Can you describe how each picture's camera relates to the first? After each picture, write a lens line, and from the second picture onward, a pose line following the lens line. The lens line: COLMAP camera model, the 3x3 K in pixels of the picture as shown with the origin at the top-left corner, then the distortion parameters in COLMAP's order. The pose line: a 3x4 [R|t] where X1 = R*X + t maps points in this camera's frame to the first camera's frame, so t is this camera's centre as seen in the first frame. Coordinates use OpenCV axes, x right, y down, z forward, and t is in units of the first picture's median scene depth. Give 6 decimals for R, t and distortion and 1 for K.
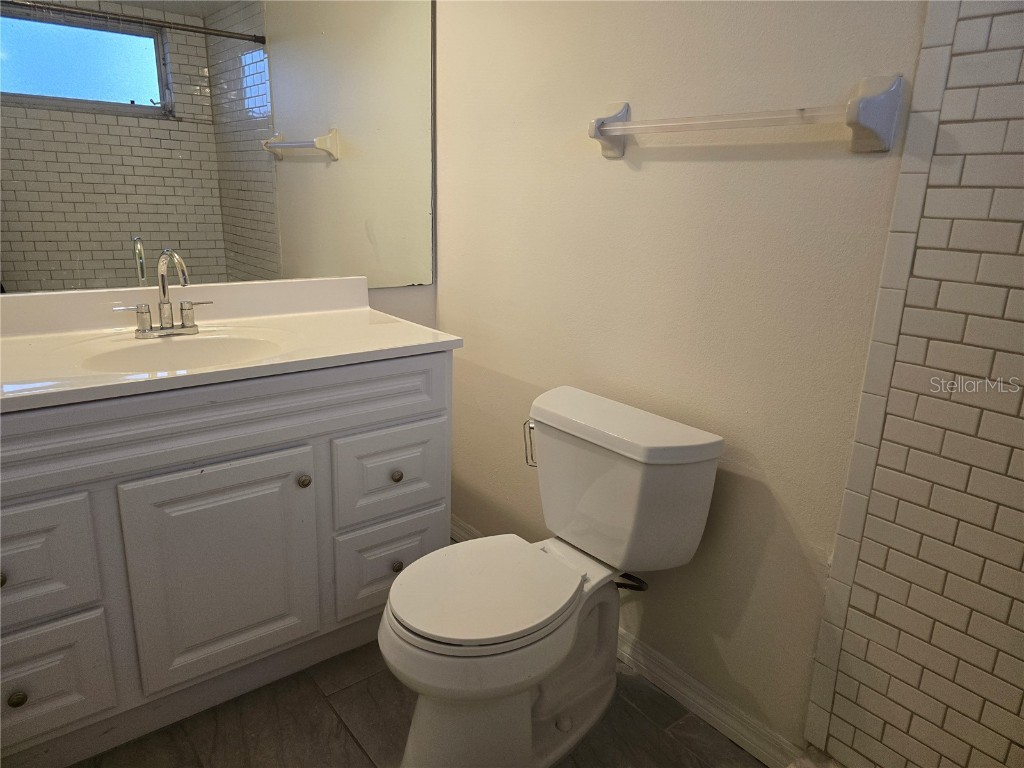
lens RADIAL K [[686.8, 0, 517.5], [0, 686.8, 383.1], [0, 0, 1]] dist [0.044052, -0.037470]
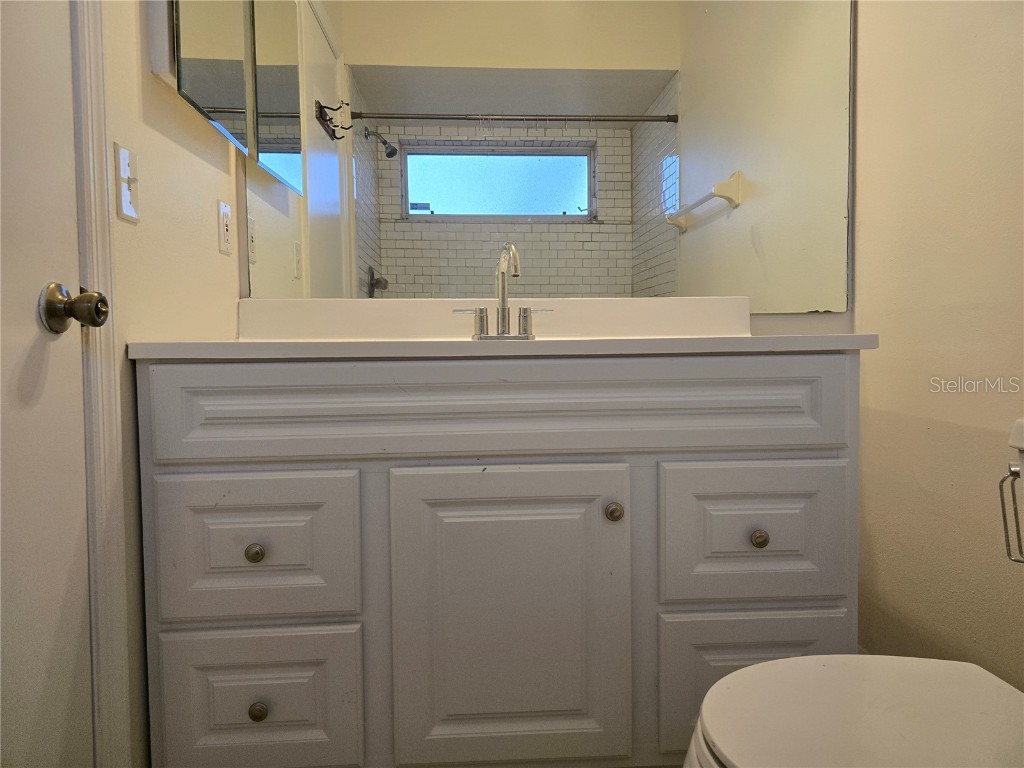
lens RADIAL K [[686.8, 0, 517.0], [0, 686.8, 379.2], [0, 0, 1]] dist [0.044052, -0.037470]
pose [[0.814996, -0.016475, -0.579232, 0.019092], [-0.118619, 0.973685, -0.194594, 0.142219], [0.567195, 0.227301, 0.791596, 0.315876]]
